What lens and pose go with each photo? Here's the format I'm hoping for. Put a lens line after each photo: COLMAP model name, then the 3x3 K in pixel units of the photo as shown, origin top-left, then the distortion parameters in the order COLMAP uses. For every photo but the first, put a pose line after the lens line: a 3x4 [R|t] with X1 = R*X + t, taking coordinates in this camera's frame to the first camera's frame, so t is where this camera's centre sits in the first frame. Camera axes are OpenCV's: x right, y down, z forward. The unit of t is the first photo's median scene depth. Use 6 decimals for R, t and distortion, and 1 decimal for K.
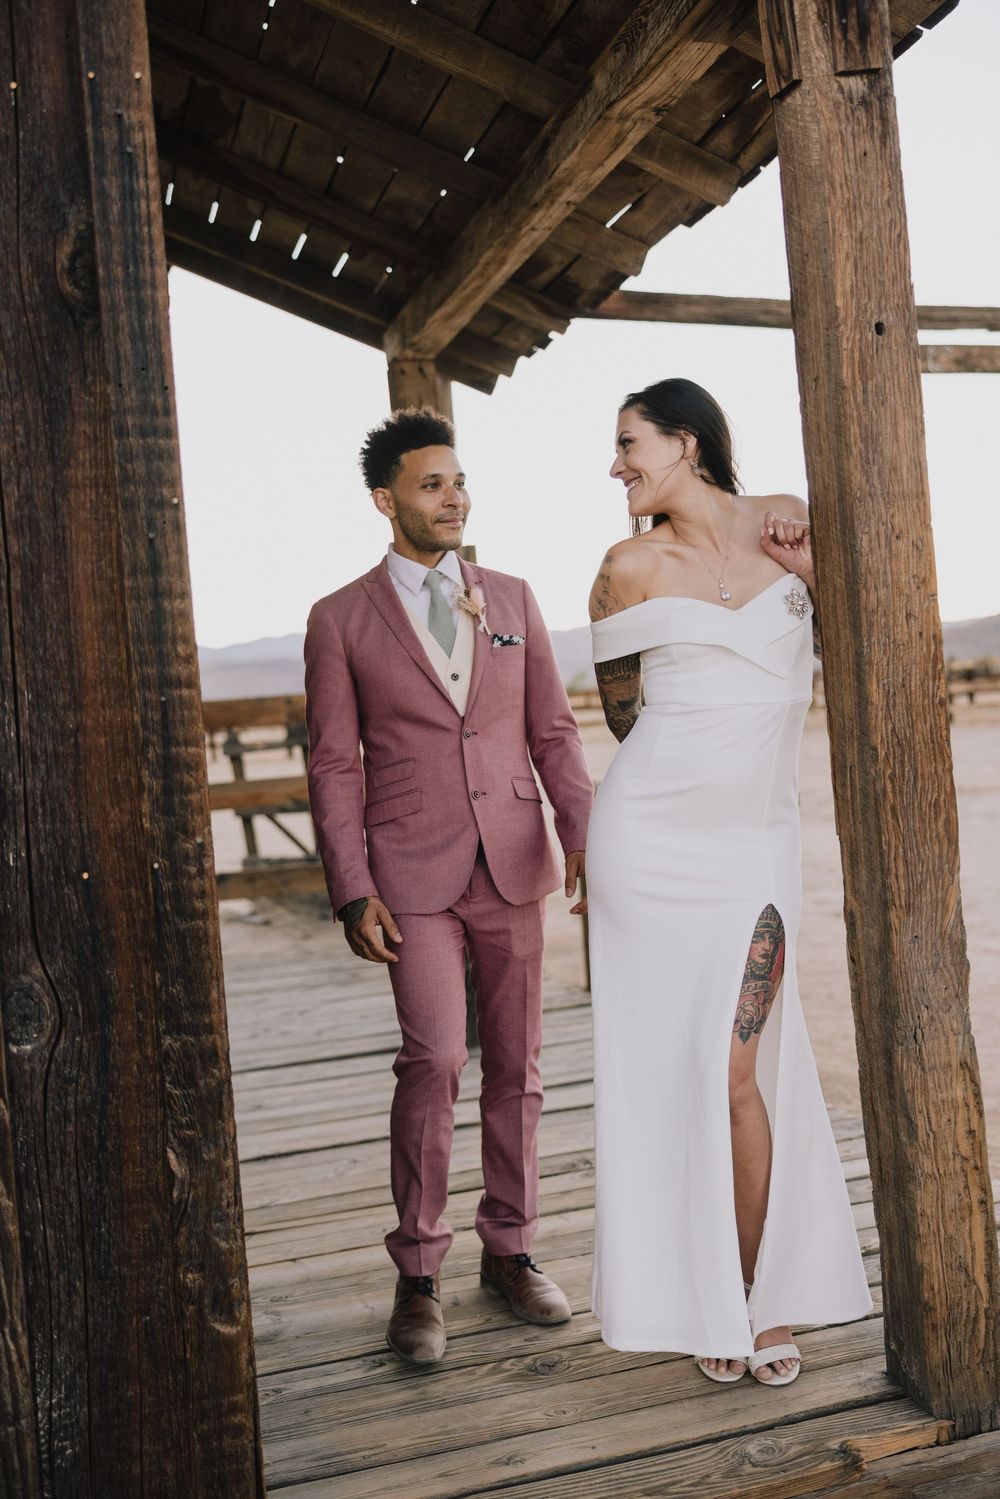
lens RADIAL K [[1448.9, 0, 495.9], [0, 1448.9, 731.9], [0, 0, 1]] dist [0.020904, -0.014899]
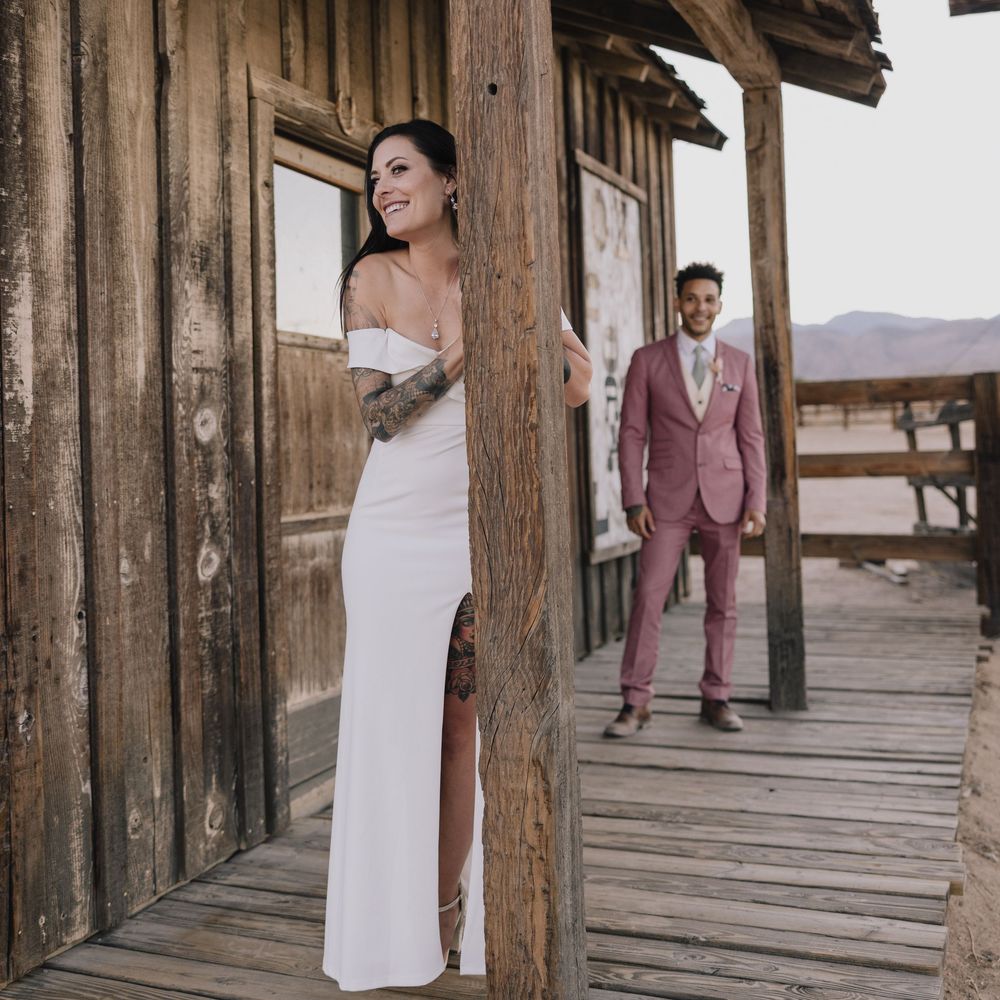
lens RADIAL K [[1265.1, 0, 494.1], [0, 1265.1, 414.3], [0, 0, 1]] dist [-0.000279, 0.000576]
pose [[0.784605, 0.043950, -0.618437, 0.878957], [-0.034809, 0.999034, 0.026837, -0.055027], [0.619018, 0.000470, 0.785376, 0.241296]]
